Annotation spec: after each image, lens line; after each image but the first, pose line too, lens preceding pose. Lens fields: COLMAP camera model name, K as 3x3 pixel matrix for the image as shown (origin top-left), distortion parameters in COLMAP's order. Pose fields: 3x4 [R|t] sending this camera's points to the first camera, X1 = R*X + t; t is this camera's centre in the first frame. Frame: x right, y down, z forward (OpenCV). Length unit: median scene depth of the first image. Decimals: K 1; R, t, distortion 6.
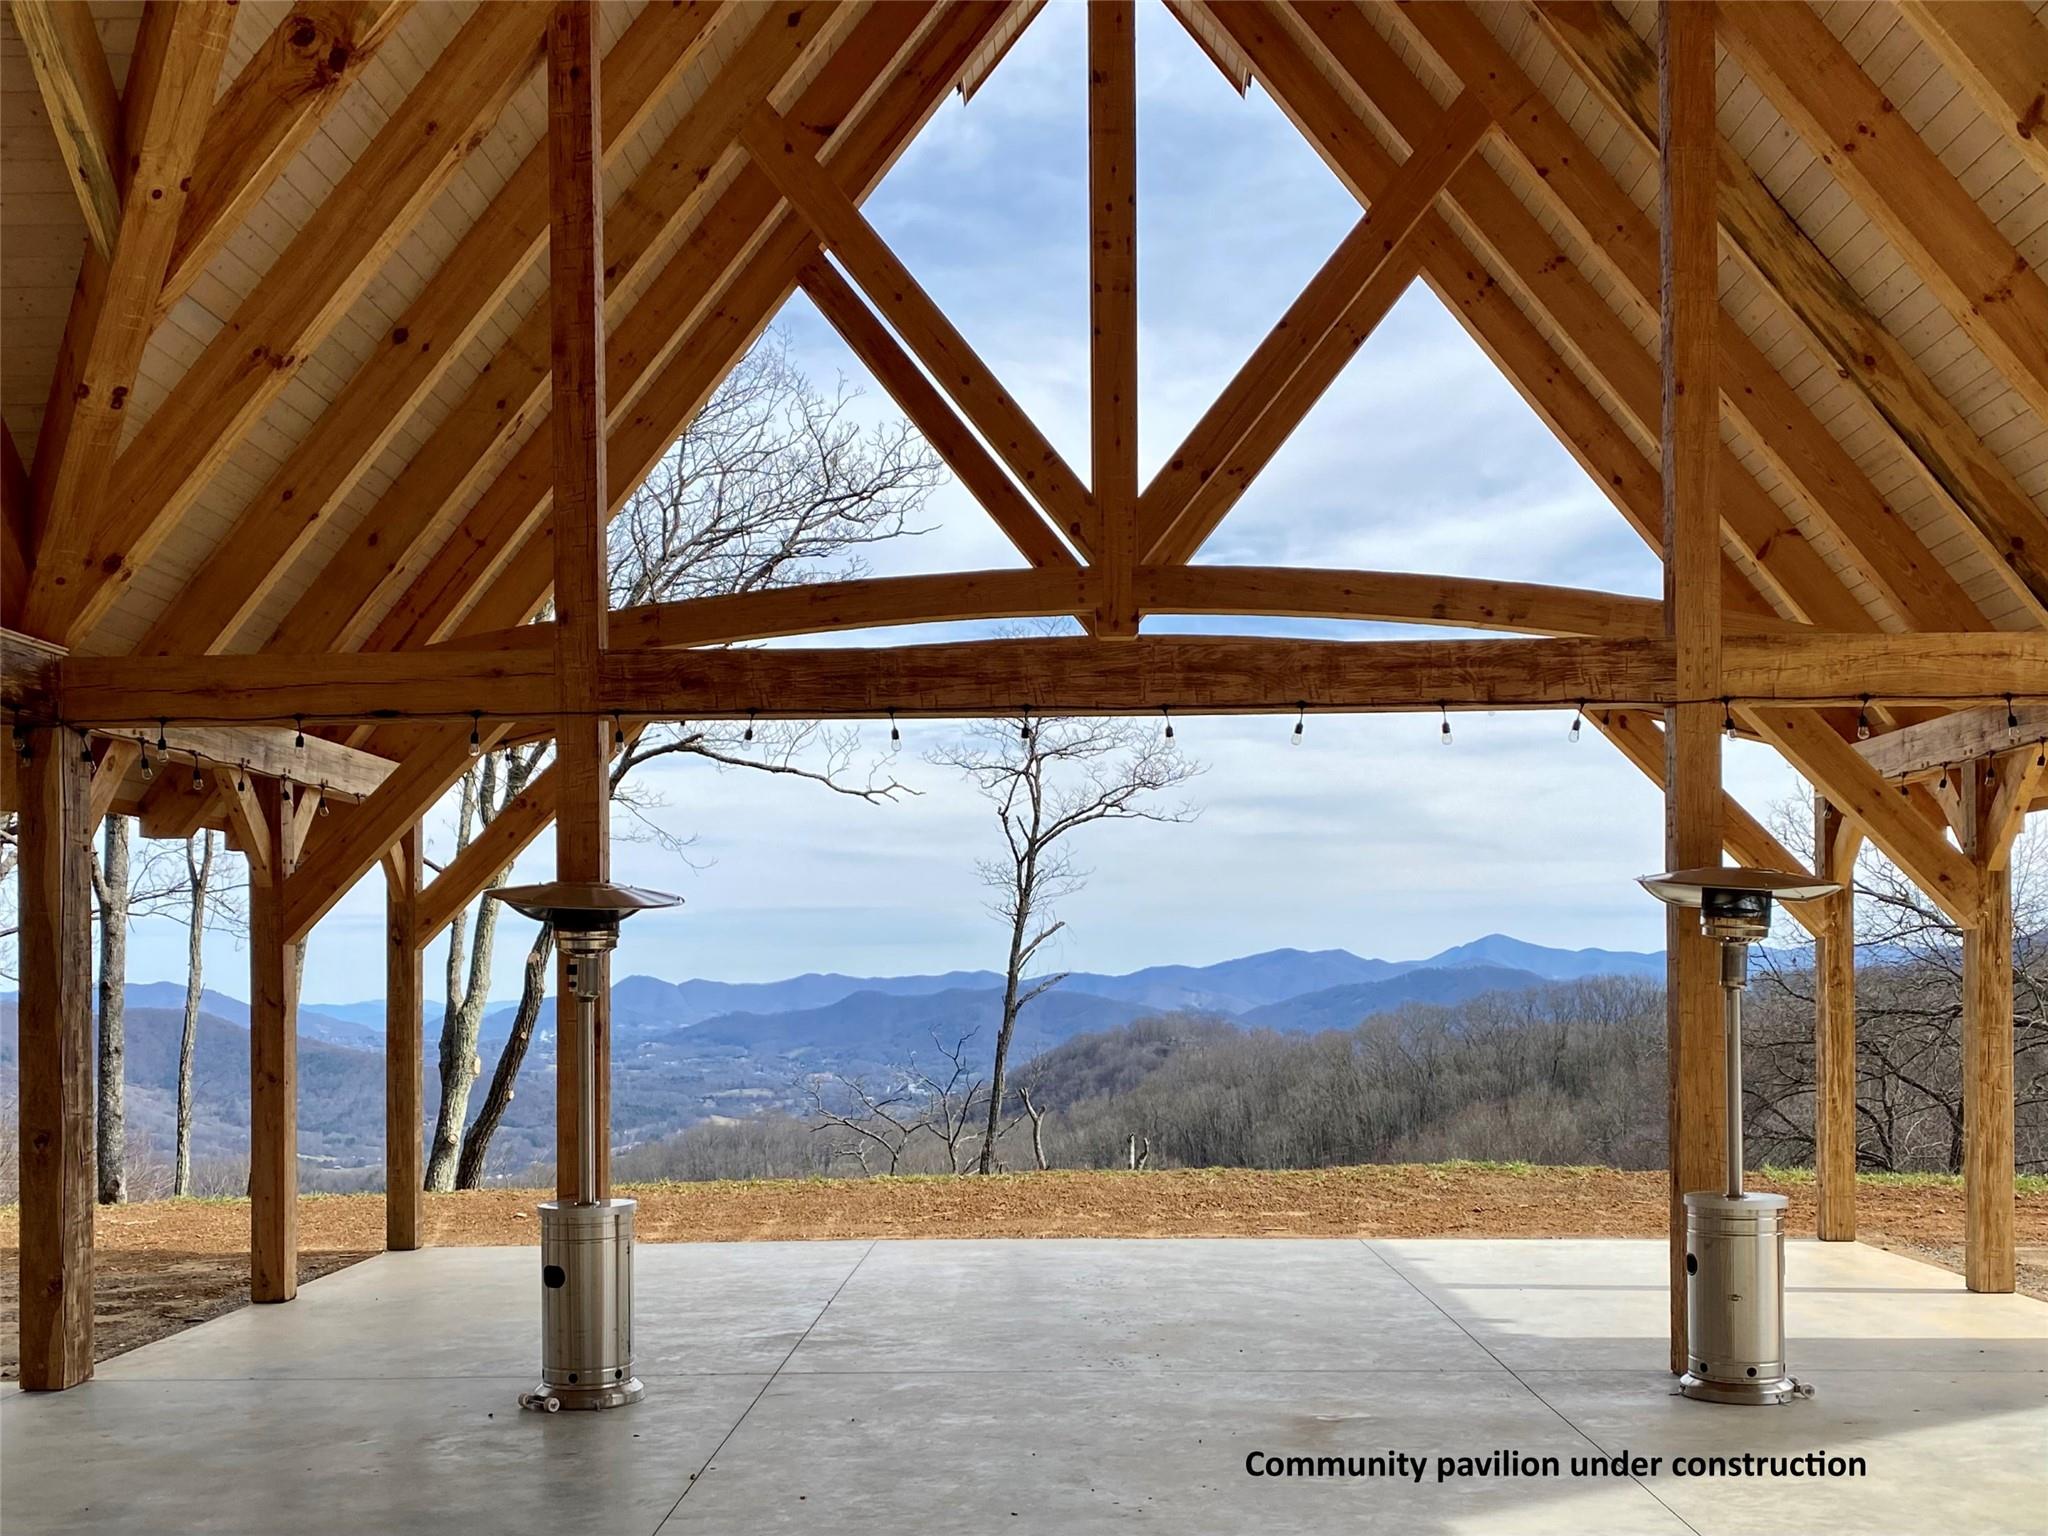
lens RADIAL K [[2041.0, 0, 1021.6], [0, 2041.0, 779.9], [0, 0, 1]] dist [0.082245, 0.000000]
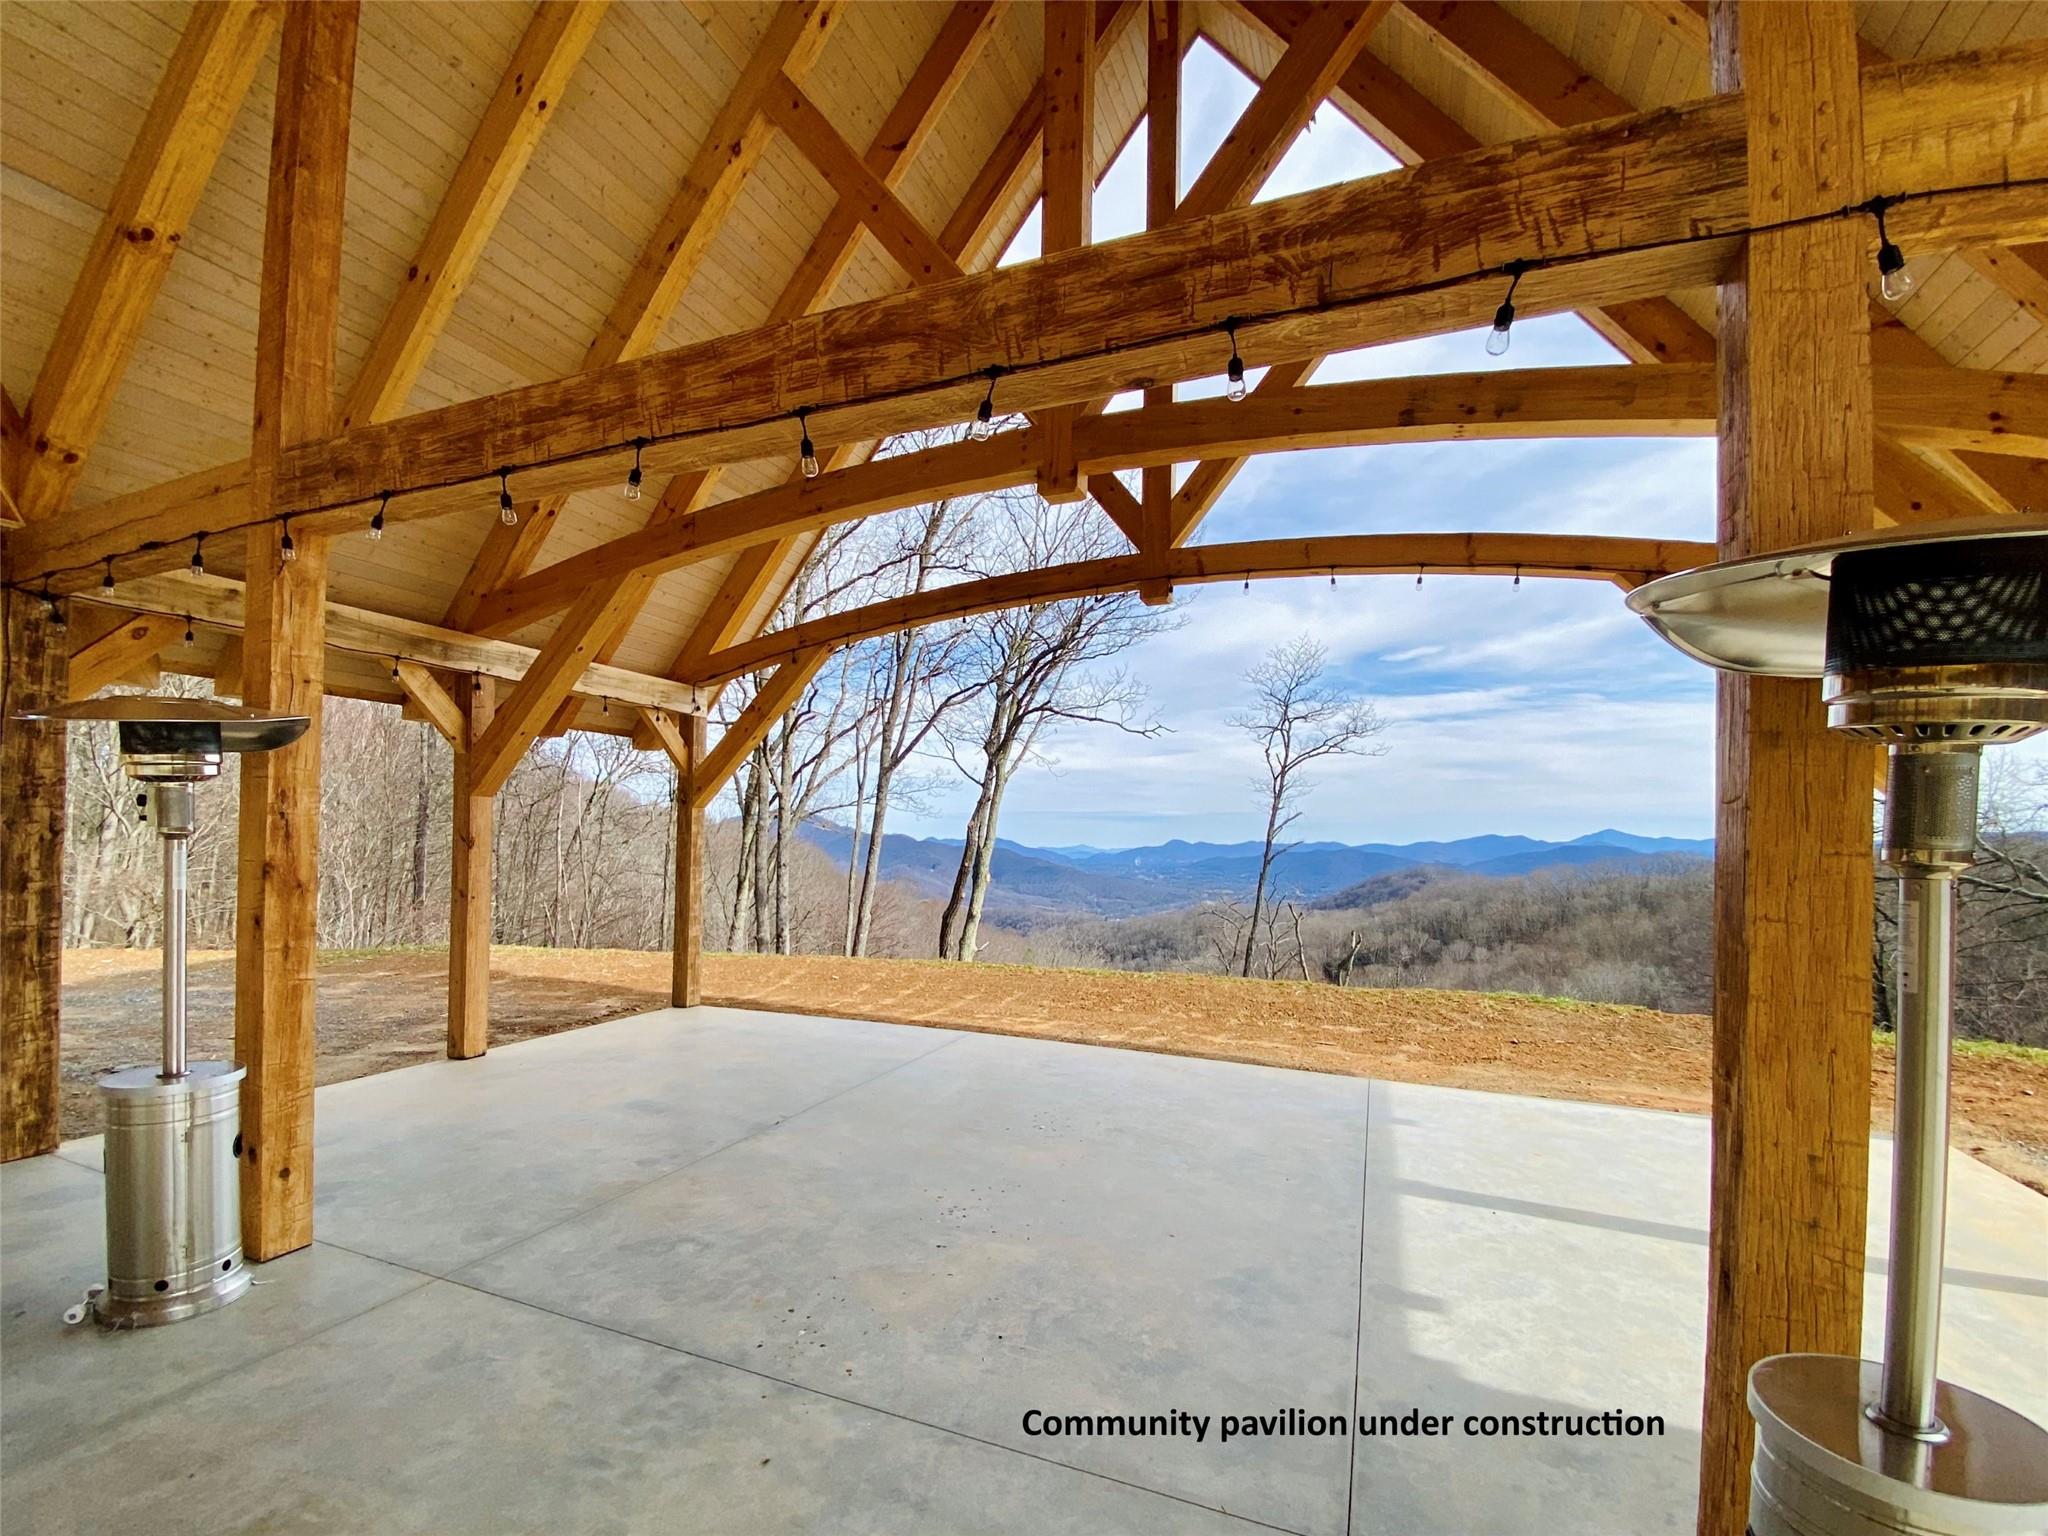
lens RADIAL K [[883.7, 0, 1023.6], [0, 883.7, 793.0], [0, 0, 1]] dist [-0.008570, -0.004211]
pose [[0.935528, 0.003936, -0.353230, 0.181397], [0.010710, 0.999162, 0.039499, 0.058337], [0.353089, -0.040735, 0.934702, 0.581082]]
